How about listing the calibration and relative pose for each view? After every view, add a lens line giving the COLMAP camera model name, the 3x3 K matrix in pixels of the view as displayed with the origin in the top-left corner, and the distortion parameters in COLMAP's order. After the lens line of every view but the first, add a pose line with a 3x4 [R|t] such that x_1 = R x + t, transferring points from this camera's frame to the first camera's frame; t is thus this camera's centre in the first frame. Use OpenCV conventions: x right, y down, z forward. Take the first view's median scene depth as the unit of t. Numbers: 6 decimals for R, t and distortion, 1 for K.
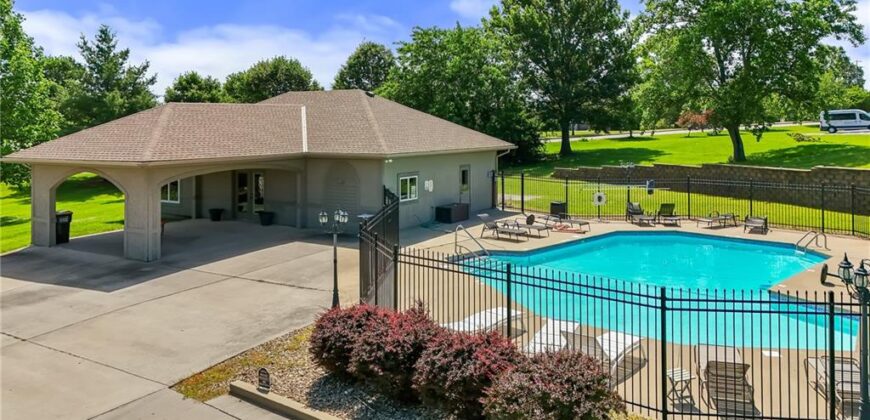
lens RADIAL K [[657.5, 0, 437.7], [0, 657.5, 135.7], [0, 0, 1]] dist [0.084500, -0.075105]
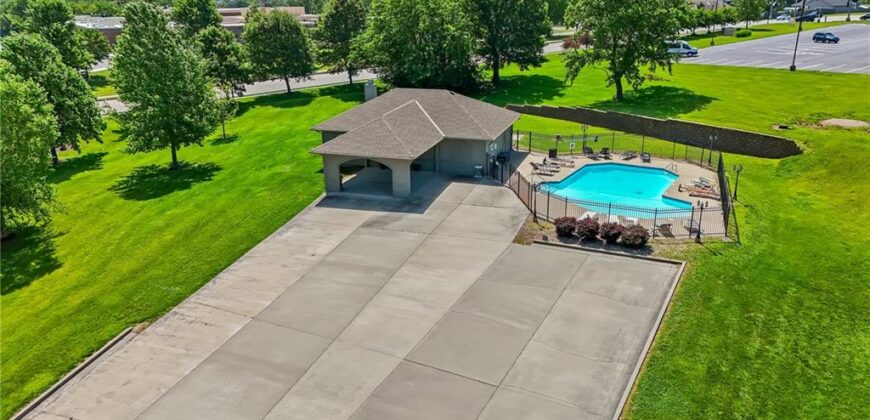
lens RADIAL K [[637.9, 0, 435.0], [0, 637.9, 210.0], [0, 0, 1]] dist [0.078565, -0.001456]
pose [[0.973380, -0.077944, 0.215534, -0.636033], [0.008287, 0.951752, 0.306758, -0.340970], [-0.229045, -0.296806, 0.927062, -0.814946]]
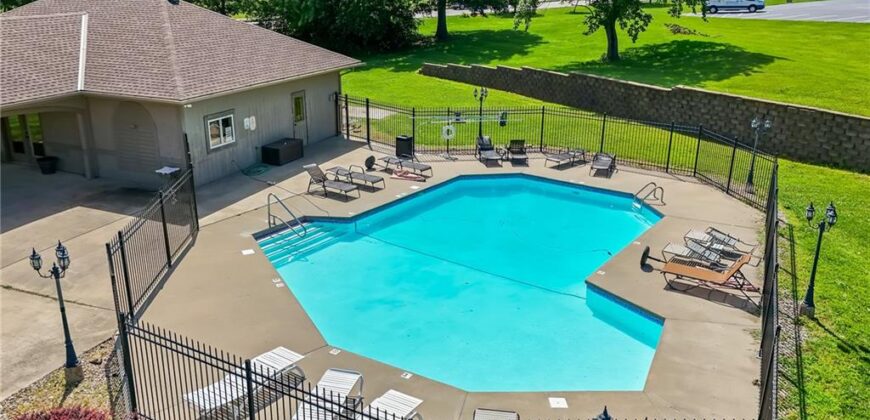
lens RADIAL K [[688.3, 0, 435.0], [0, 688.3, 210.0], [0, 0, 1]] dist [0.087604, -0.095796]
pose [[0.987687, -0.032754, 0.152973, 0.084304], [-0.015828, 0.951896, 0.306013, -0.098182], [-0.155638, -0.304667, 0.939657, 0.089449]]
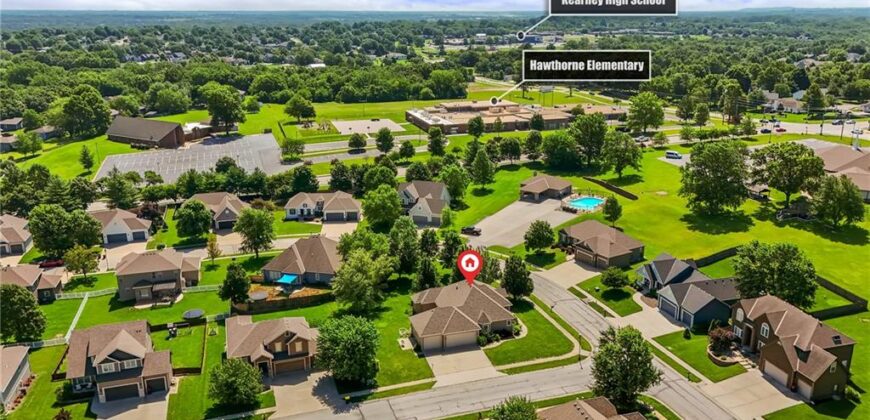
lens RADIAL K [[637.9, 0, 435.0], [0, 637.9, 210.0], [0, 0, 1]] dist [0.078565, -0.001456]
pose [[0.995982, 0.026167, -0.085646, -0.914718], [-0.001672, 0.961628, 0.274352, -1.866628], [0.089539, -0.273107, 0.957808, -6.764419]]
